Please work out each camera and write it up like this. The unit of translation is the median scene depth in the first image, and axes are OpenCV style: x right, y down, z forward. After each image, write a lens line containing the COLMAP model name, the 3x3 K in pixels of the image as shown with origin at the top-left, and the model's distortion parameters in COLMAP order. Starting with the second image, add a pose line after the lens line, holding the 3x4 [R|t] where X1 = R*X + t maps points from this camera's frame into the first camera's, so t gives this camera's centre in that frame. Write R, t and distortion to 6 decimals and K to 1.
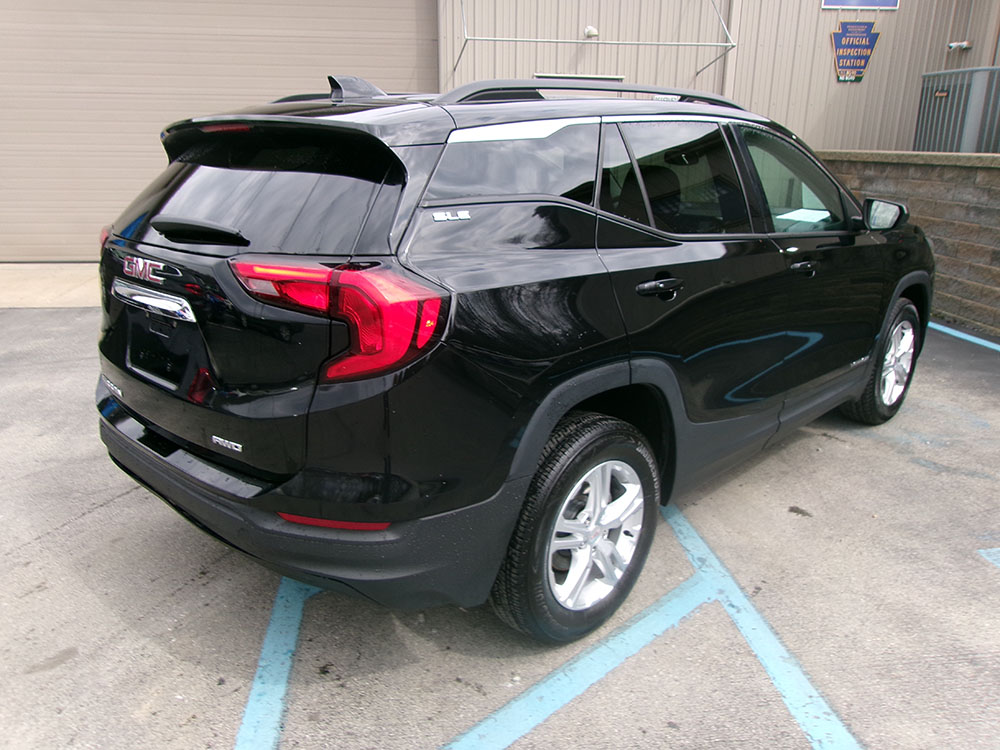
lens RADIAL K [[770.1, 0, 497.1], [0, 770.1, 375.0], [0, 0, 1]] dist [-0.021231, 0.040441]
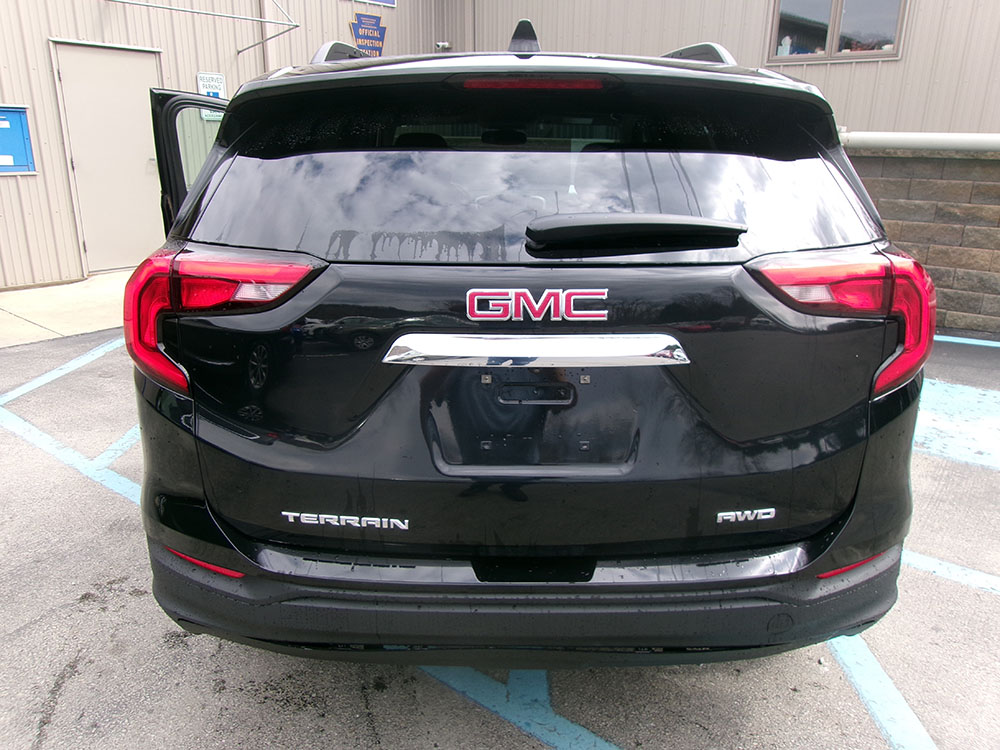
lens RADIAL K [[770.1, 0, 501.8], [0, 770.1, 372.2], [0, 0, 1]] dist [-0.021231, 0.040441]
pose [[0.712695, -0.205612, 0.670663, -0.256585], [0.199131, 0.976047, 0.087625, -0.040596], [-0.672616, 0.071100, 0.736568, 0.157133]]
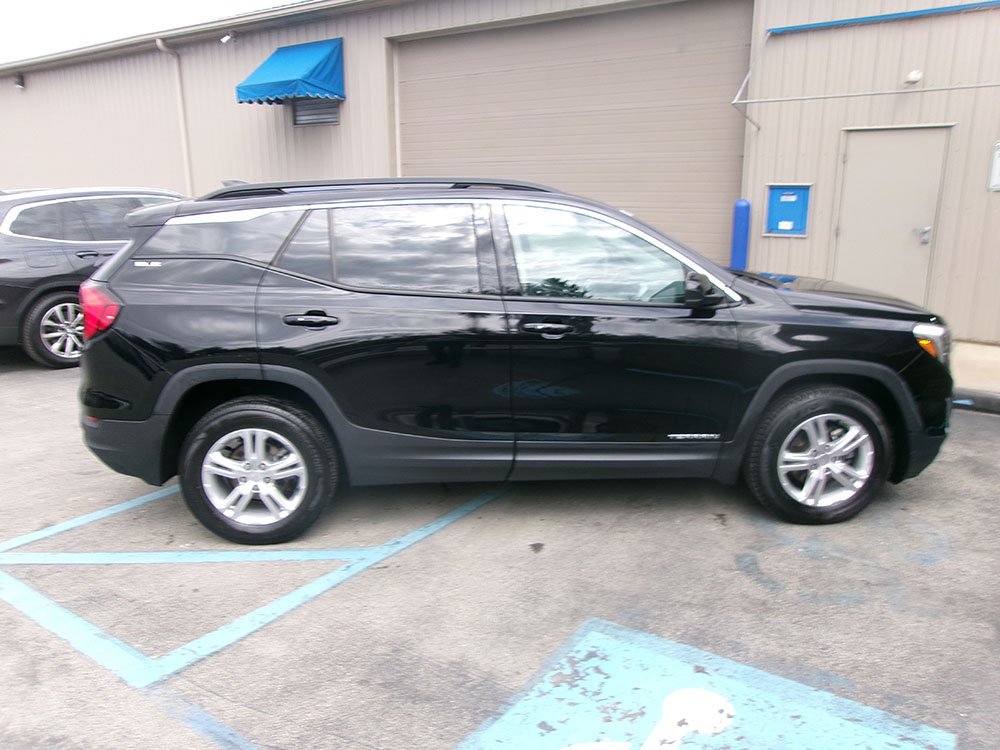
lens RADIAL K [[770.1, 0, 494.7], [0, 770.1, 375.7], [0, 0, 1]] dist [-0.021231, 0.040441]
pose [[0.743199, 0.149426, -0.652171, 0.459903], [-0.182852, 0.982996, 0.016850, -0.032347], [0.643600, 0.106728, 0.757884, 0.042506]]
